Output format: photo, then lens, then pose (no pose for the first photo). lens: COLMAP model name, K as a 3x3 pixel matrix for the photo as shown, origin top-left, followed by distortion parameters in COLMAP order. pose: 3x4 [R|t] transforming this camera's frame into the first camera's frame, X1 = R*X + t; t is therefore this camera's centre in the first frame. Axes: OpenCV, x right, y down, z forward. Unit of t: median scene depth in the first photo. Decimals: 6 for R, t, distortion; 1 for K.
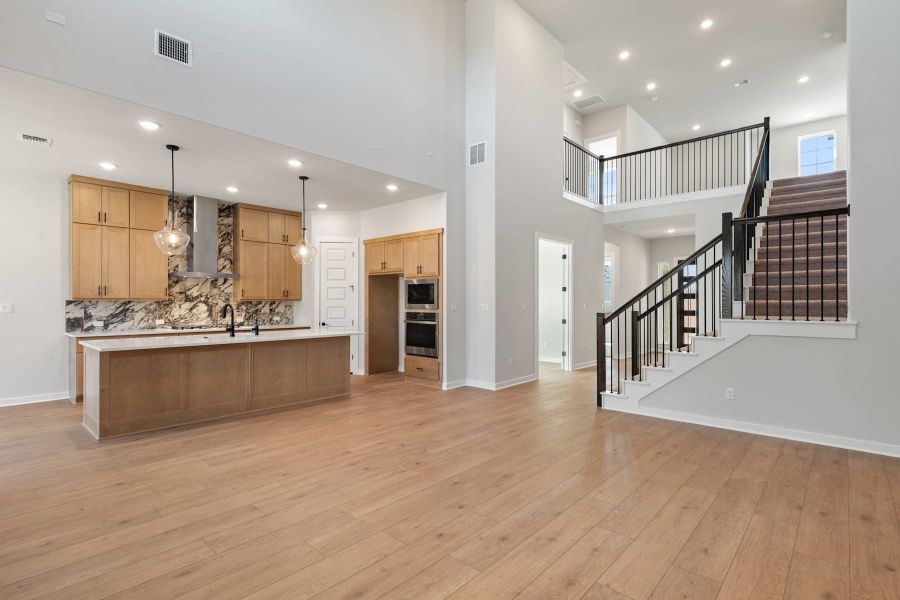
lens RADIAL K [[431.7, 0, 443.4], [0, 431.7, 299.5], [0, 0, 1]] dist [0.001245, -0.000604]
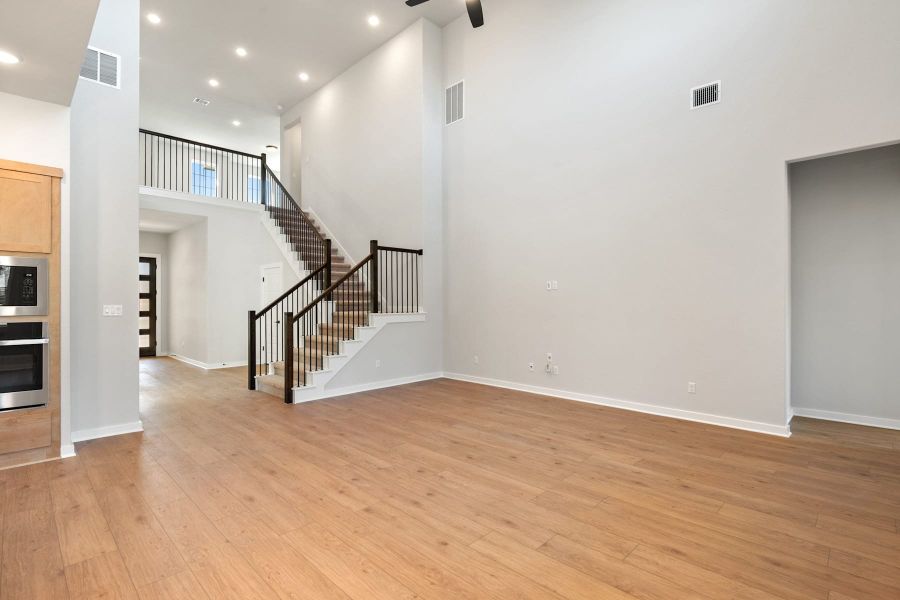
lens RADIAL K [[431.7, 0, 443.4], [0, 431.7, 299.5], [0, 0, 1]] dist [0.001245, -0.000604]
pose [[0.046871, 0.004191, 0.998892, -1.088282], [-0.005208, 0.999979, -0.003951, 0.003918], [-0.998887, -0.005017, 0.046892, 0.975344]]
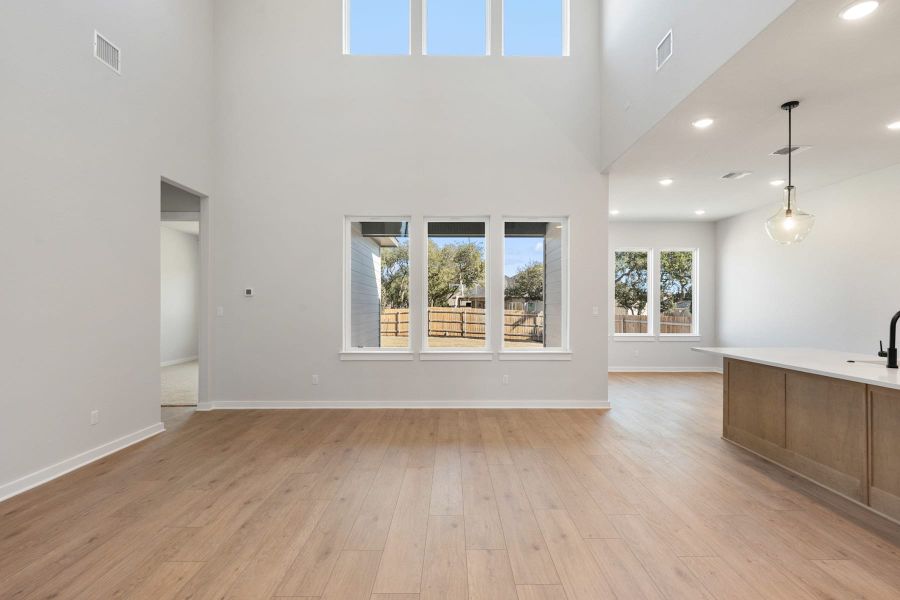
lens RADIAL K [[419.6, 0, 458.9], [0, 419.6, 308.3], [0, 0, 1]] dist [-0.001516, -0.001377]
pose [[-0.724233, 0.002809, -0.689550, 0.457902], [0.004420, 0.999990, -0.000568, 0.012101], [0.689542, -0.003459, -0.724238, 1.639307]]
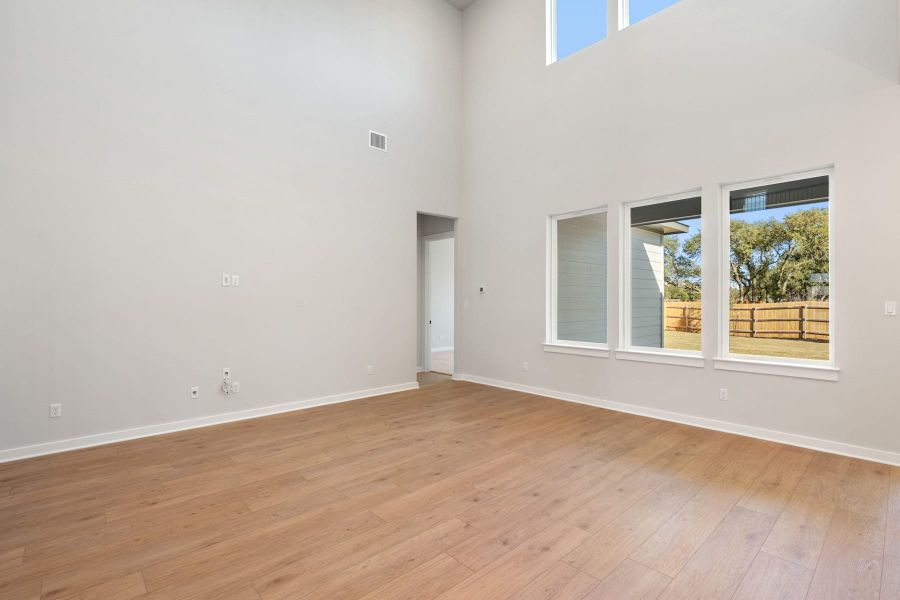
lens RADIAL K [[421.4, 0, 446.4], [0, 421.4, 300.0], [0, 0, 1]] dist [0.001764, -0.000254]
pose [[-0.995925, 0.002776, 0.090148, -0.081732], [0.001848, 0.999944, -0.010375, 0.015221], [-0.090172, -0.010166, -0.995874, 1.929919]]
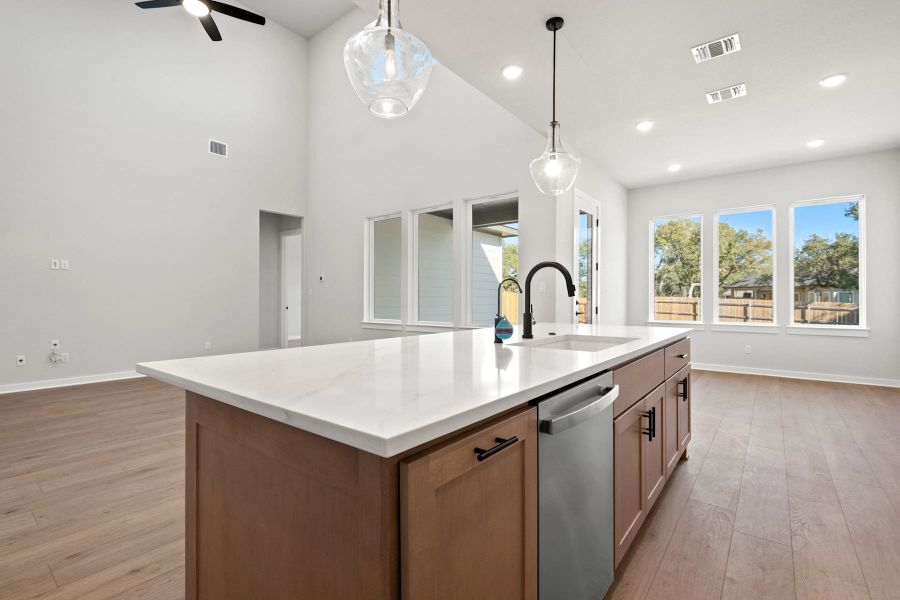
lens RADIAL K [[413.8, 0, 450.0], [0, 413.8, 300.0], [0, 0, 1]] dist [-0.000378, -0.000883]
pose [[-0.997266, -0.000739, -0.073887, -0.619022], [-0.000328, 0.999984, -0.005582, 0.079167], [0.073890, -0.005543, -0.997251, 2.293104]]
